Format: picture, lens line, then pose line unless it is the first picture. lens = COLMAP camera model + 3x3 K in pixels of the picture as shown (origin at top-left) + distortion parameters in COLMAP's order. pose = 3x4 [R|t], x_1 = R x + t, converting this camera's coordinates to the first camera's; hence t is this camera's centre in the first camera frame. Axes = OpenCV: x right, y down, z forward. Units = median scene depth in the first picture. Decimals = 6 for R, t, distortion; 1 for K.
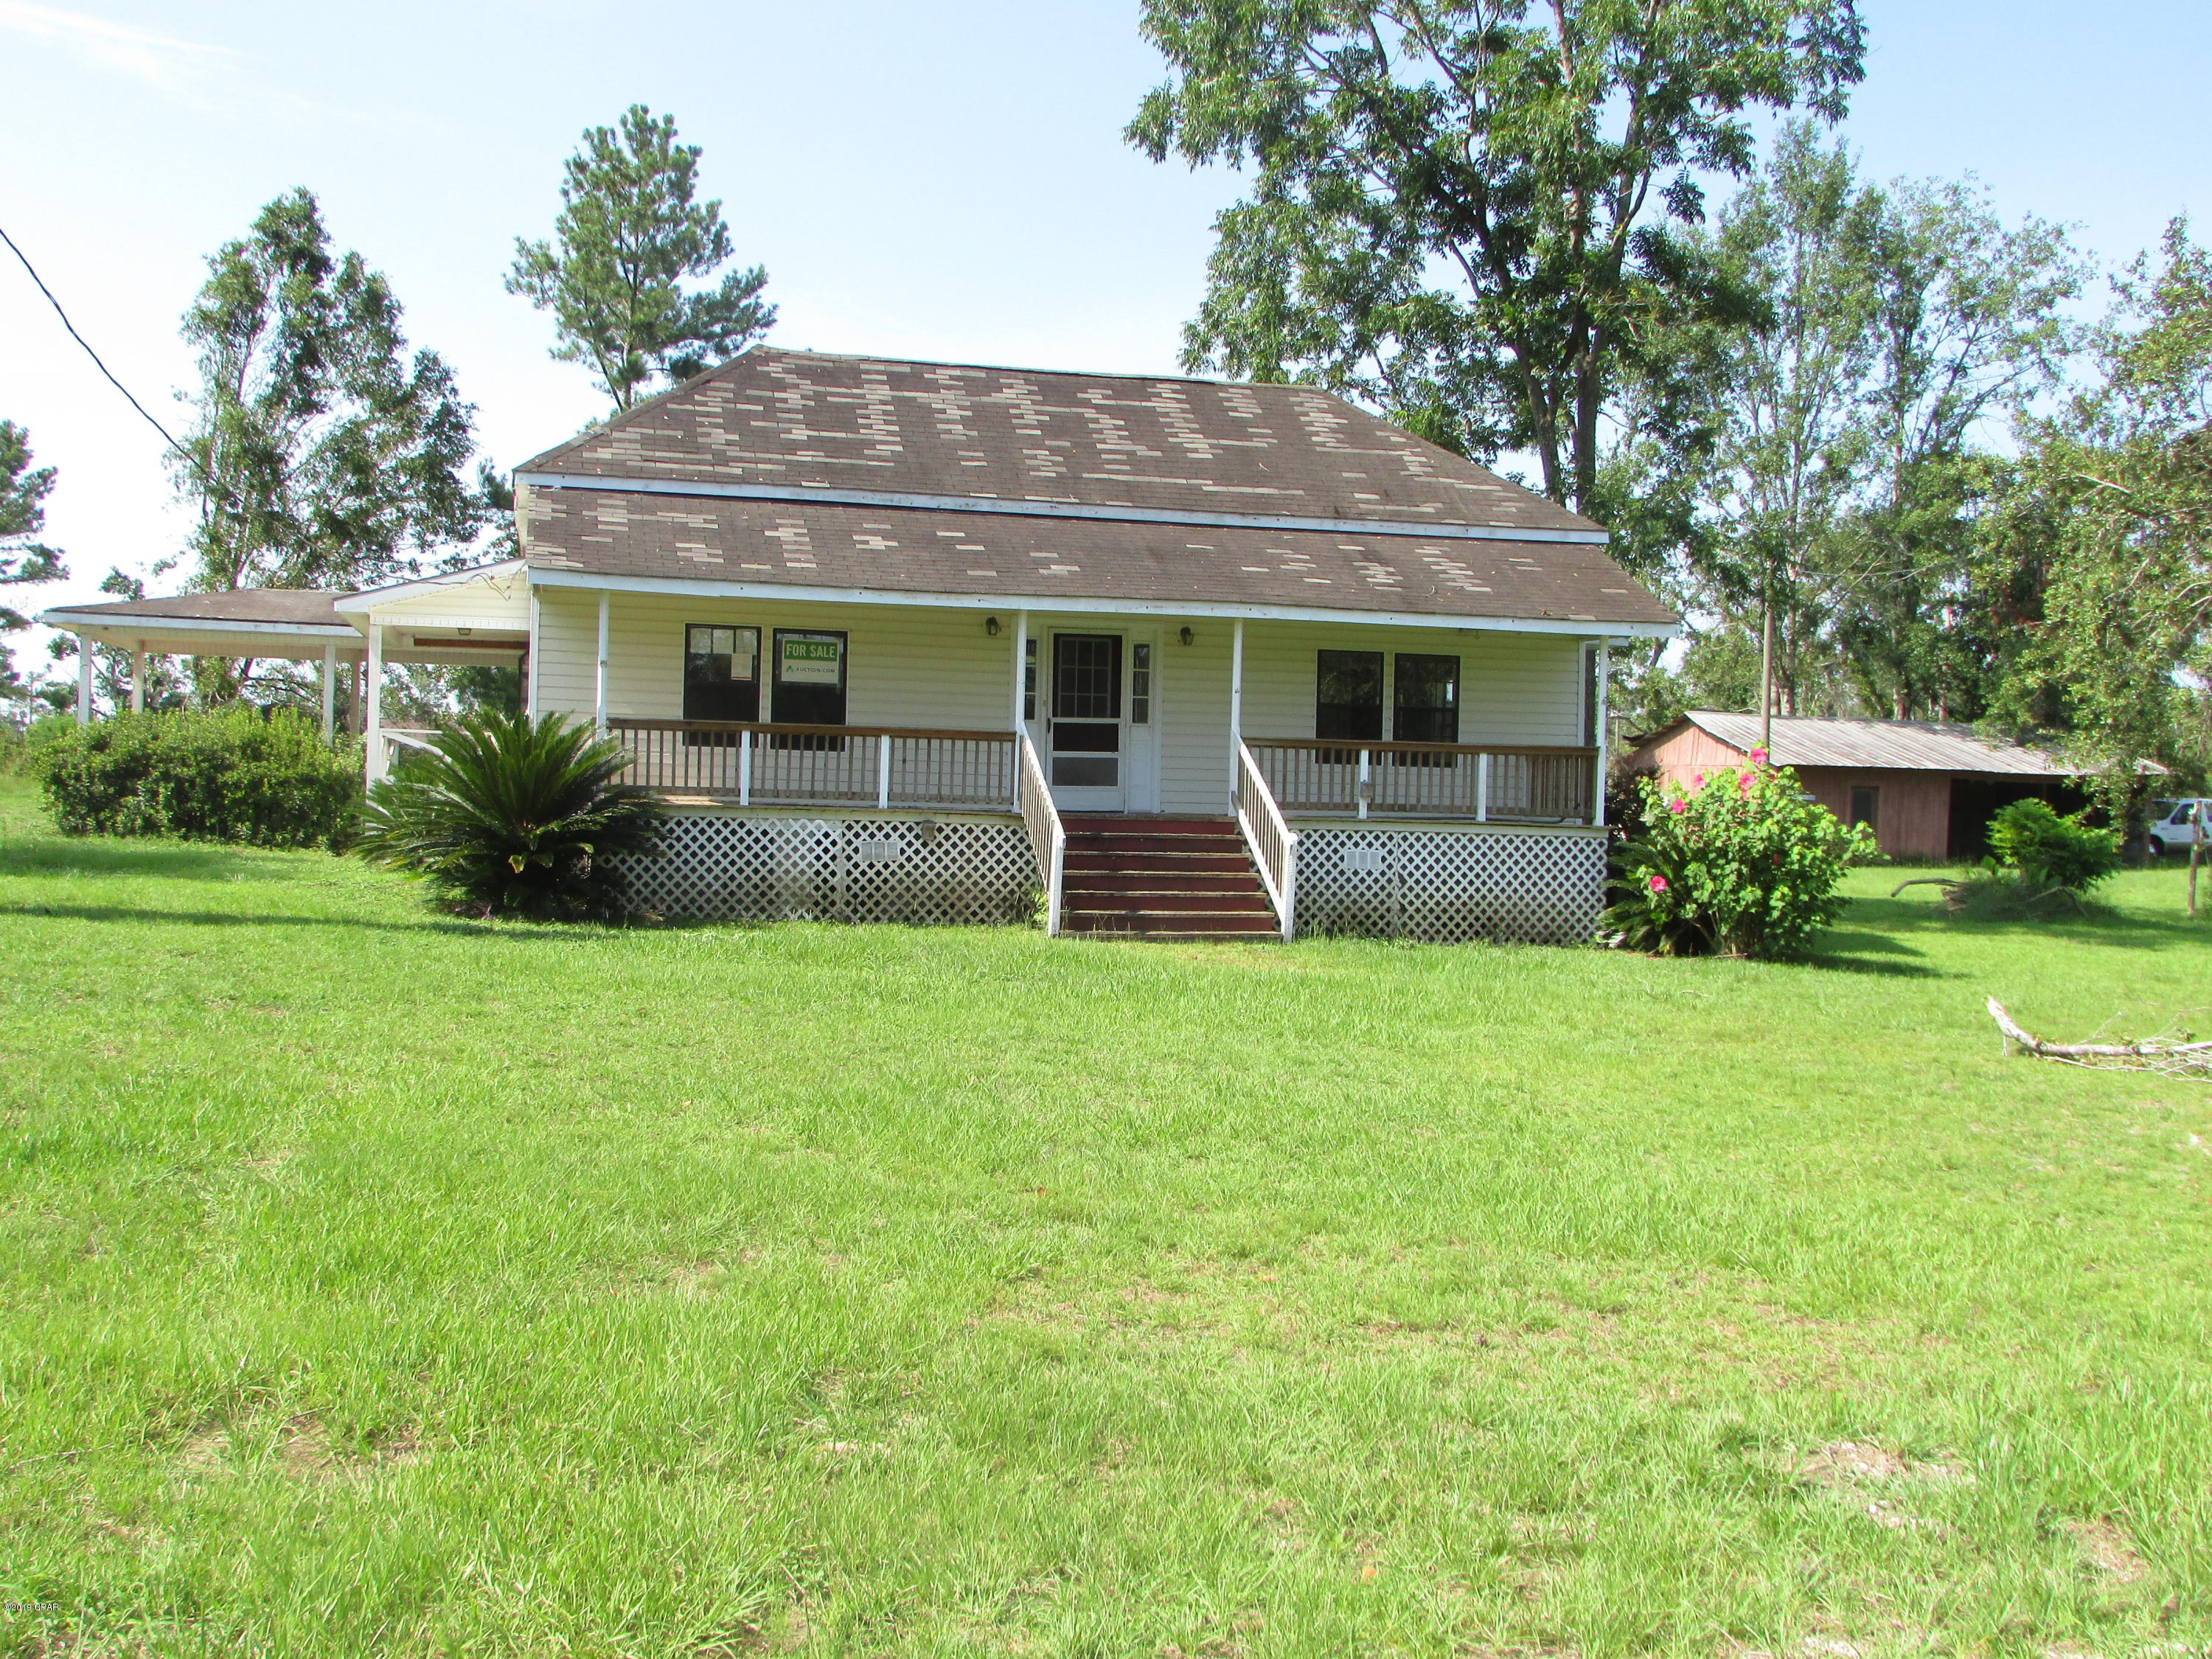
lens RADIAL K [[2289.0, 0, 1107.0], [0, 2289.0, 818.1], [0, 0, 1]] dist [0.013153, 0.000000]
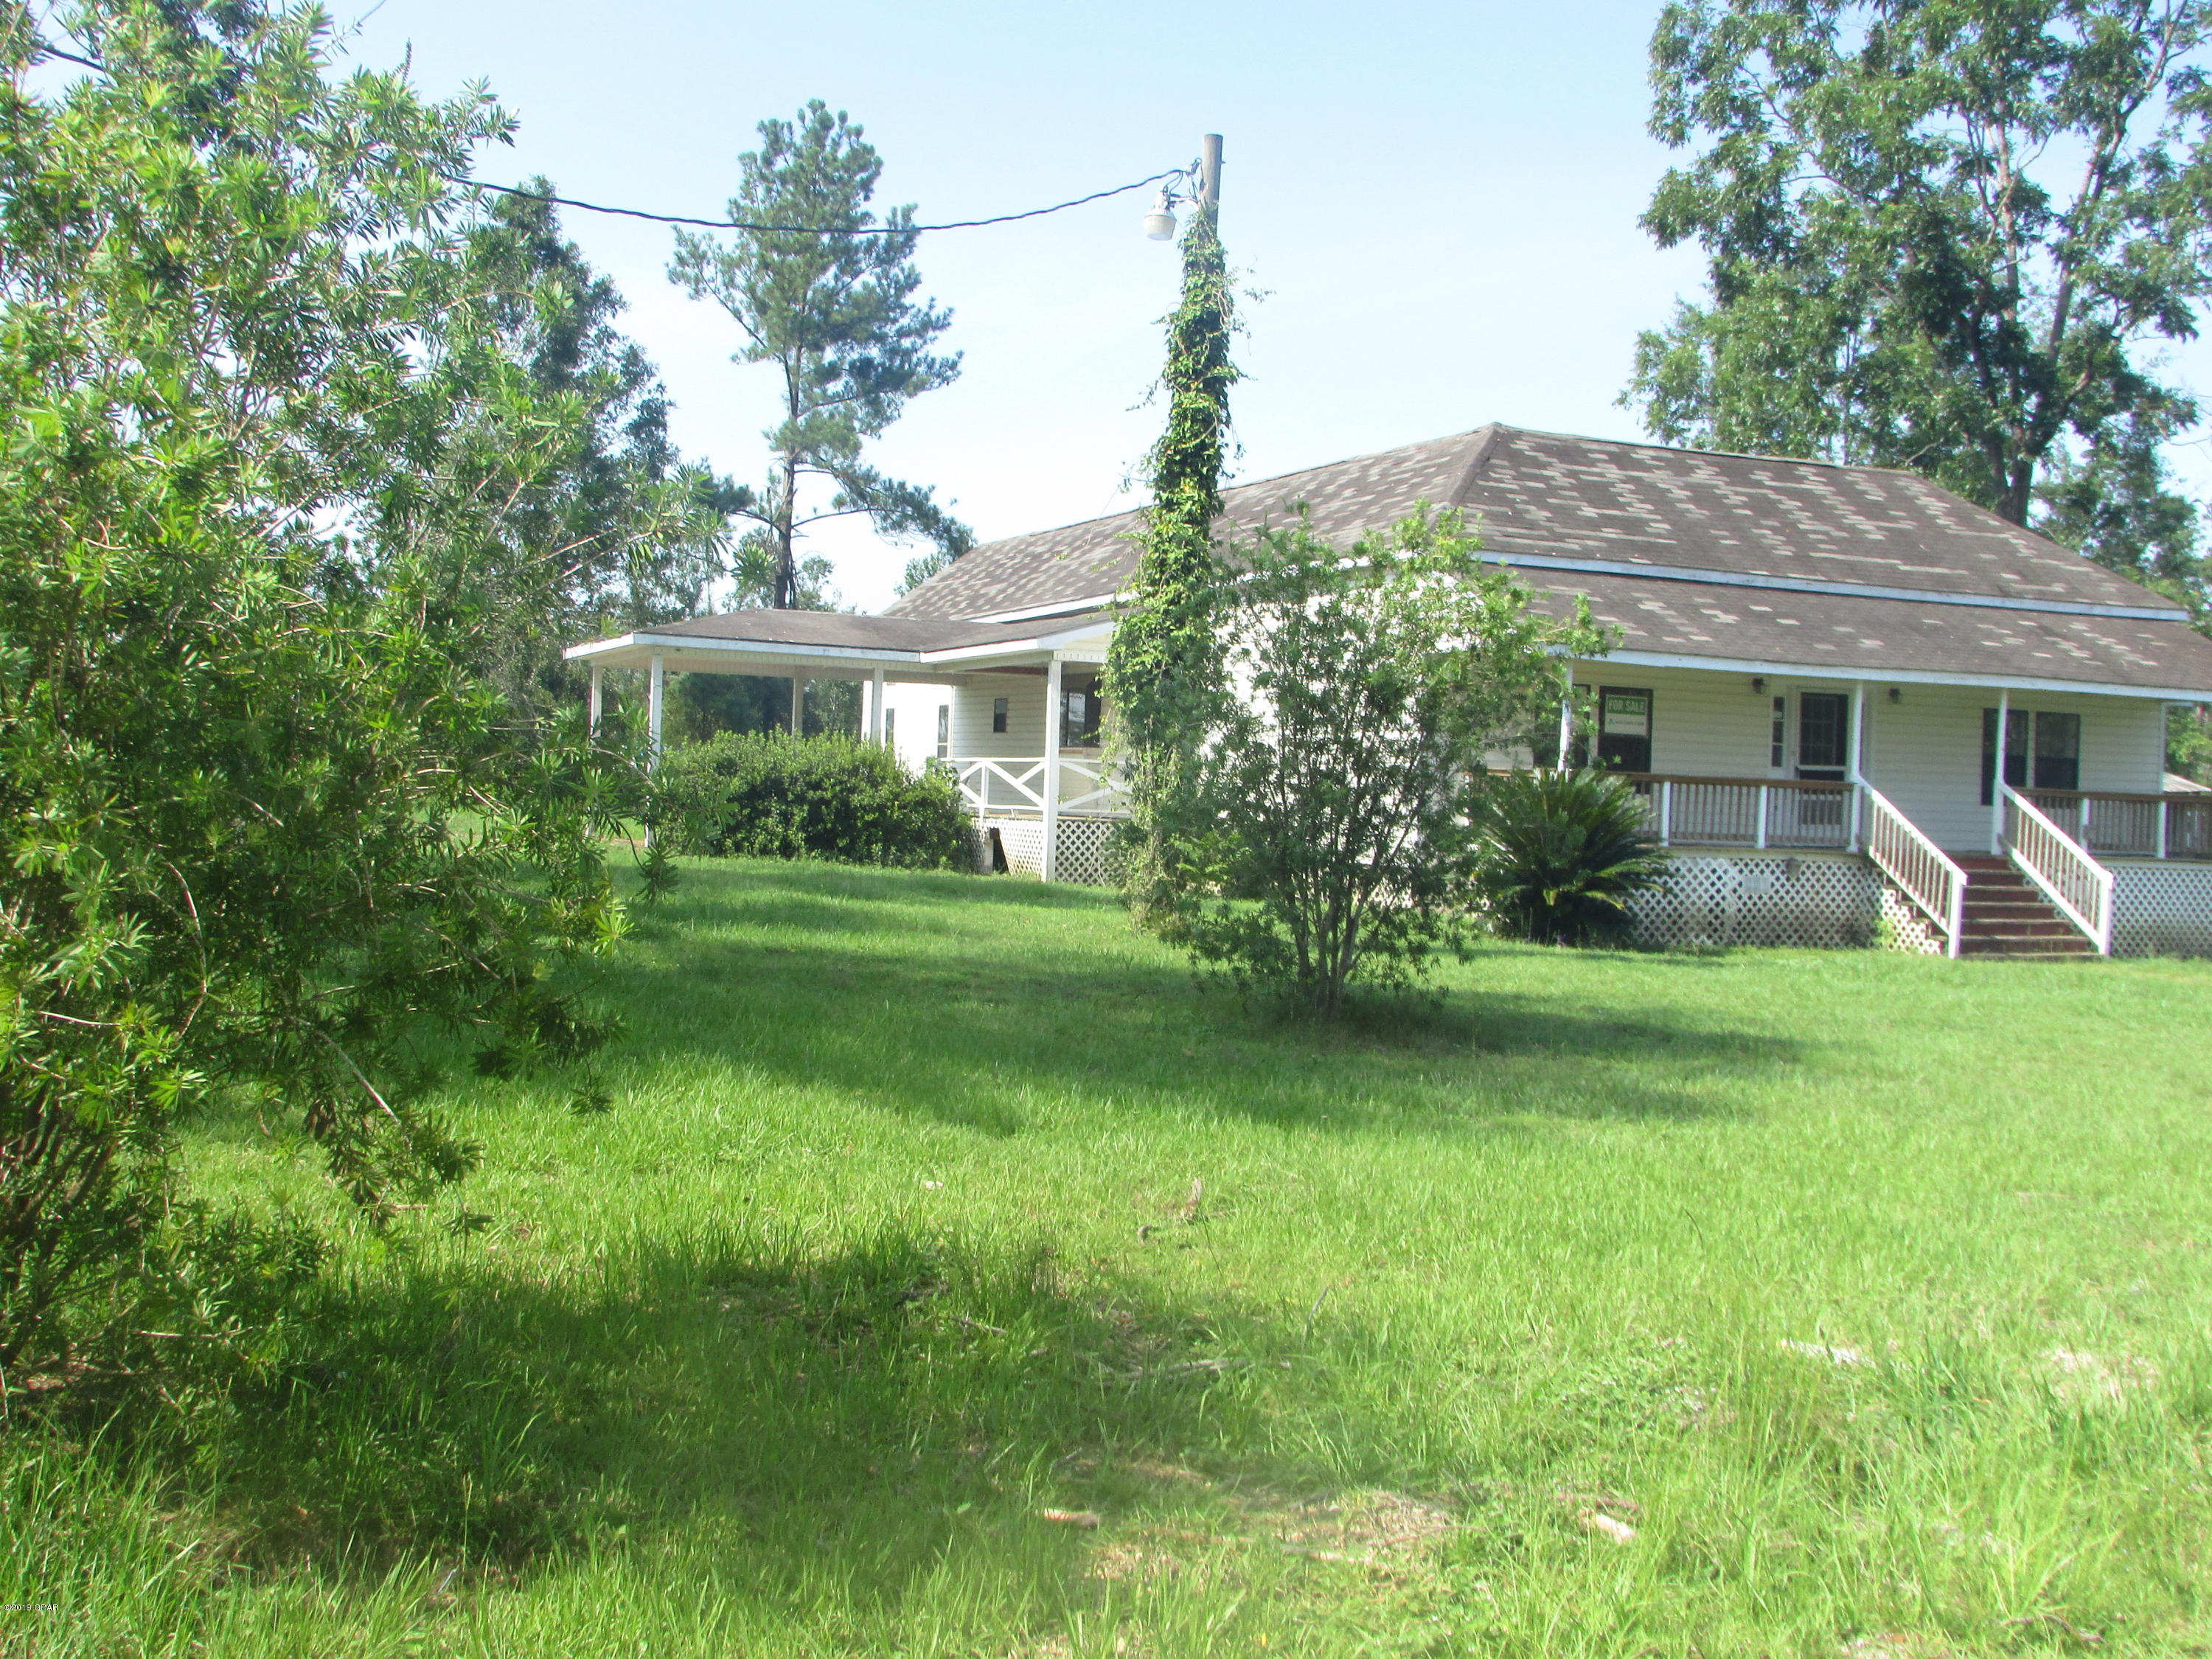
lens RADIAL K [[2486.2, 0, 1104.5], [0, 2486.2, 839.9], [0, 0, 1]] dist [0.005123, 0.000000]
pose [[0.981307, 0.007361, 0.192308, -0.619961], [-0.010224, 0.999851, 0.013900, -0.020970], [-0.192177, -0.015606, 0.981236, -0.164012]]
